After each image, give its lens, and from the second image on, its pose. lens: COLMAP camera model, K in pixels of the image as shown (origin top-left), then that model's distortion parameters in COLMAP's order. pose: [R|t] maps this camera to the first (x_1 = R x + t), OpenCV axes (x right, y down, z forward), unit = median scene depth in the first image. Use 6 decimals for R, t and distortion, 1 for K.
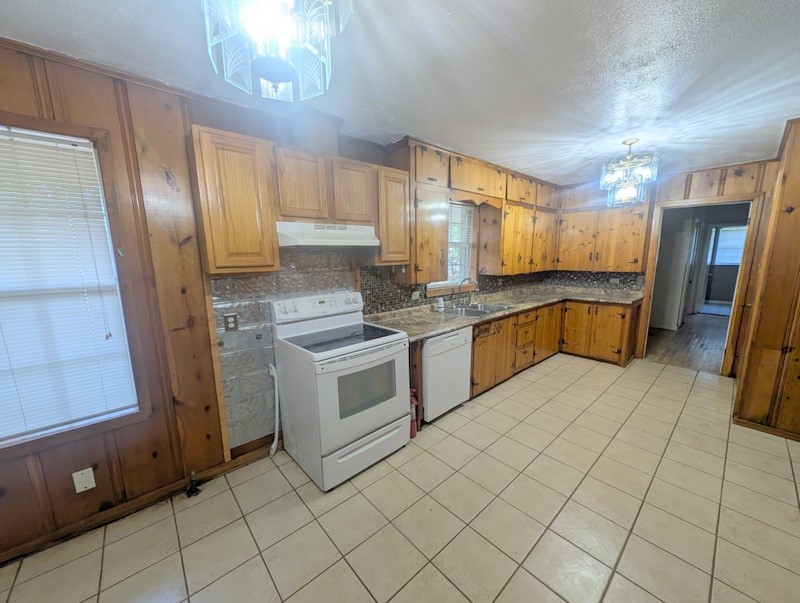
lens RADIAL K [[302.0, 0, 398.0], [0, 302.0, 306.9], [0, 0, 1]] dist [0.018494, -0.007891]
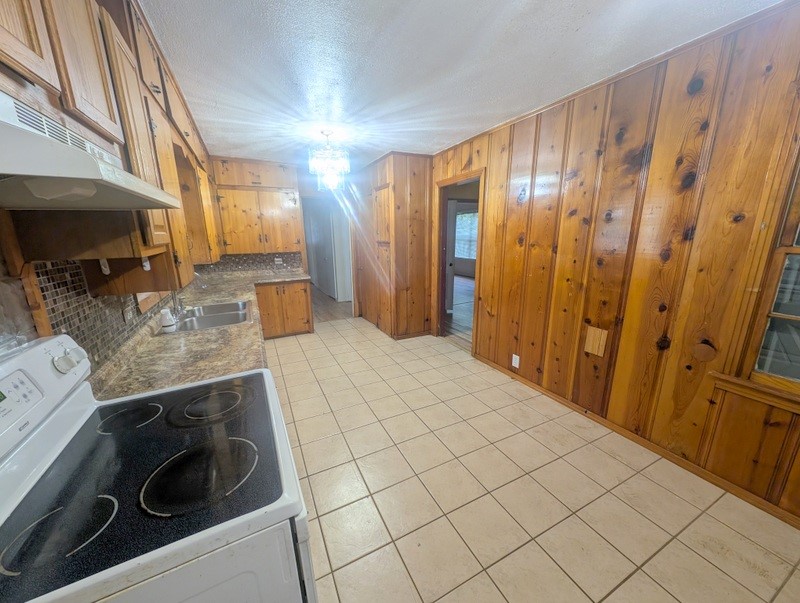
lens RADIAL K [[302.0, 0, 398.0], [0, 302.0, 306.9], [0, 0, 1]] dist [0.018494, -0.007891]
pose [[0.272762, -0.222644, 0.935965, -0.296282], [0.178041, 0.967732, 0.178316, -0.061581], [-0.945464, 0.118002, 0.303600, 0.405596]]
